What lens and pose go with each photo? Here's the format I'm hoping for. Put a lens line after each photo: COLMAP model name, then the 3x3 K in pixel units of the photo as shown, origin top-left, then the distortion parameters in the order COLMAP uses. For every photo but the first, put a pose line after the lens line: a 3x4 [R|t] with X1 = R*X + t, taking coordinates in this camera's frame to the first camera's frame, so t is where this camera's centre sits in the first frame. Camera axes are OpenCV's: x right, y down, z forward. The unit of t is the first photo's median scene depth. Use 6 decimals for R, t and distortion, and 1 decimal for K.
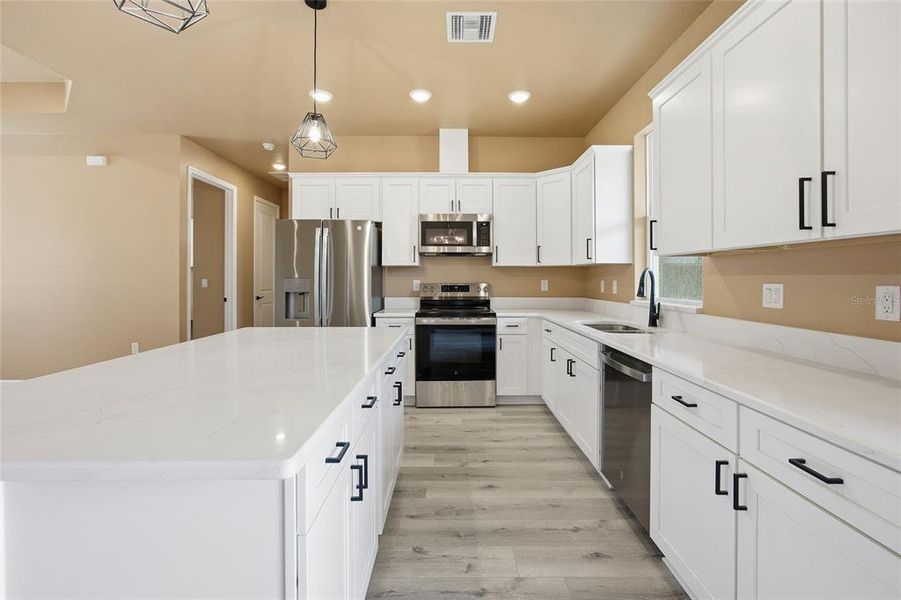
lens RADIAL K [[403.5, 0, 451.3], [0, 403.5, 277.7], [0, 0, 1]] dist [-0.005160, 0.000577]
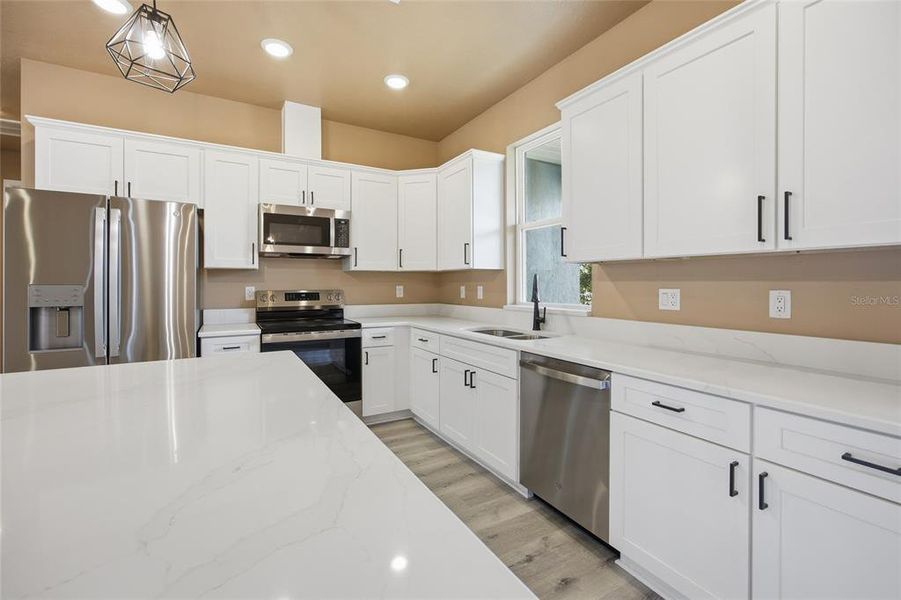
lens RADIAL K [[395.7, 0, 450.8], [0, 395.7, 284.1], [0, 0, 1]] dist [-0.003164, 0.000864]
pose [[0.869516, -0.002536, 0.493898, -0.152660], [0.001035, 0.999994, 0.003313, -0.001602], [-0.493903, -0.002370, 0.869514, 0.161970]]
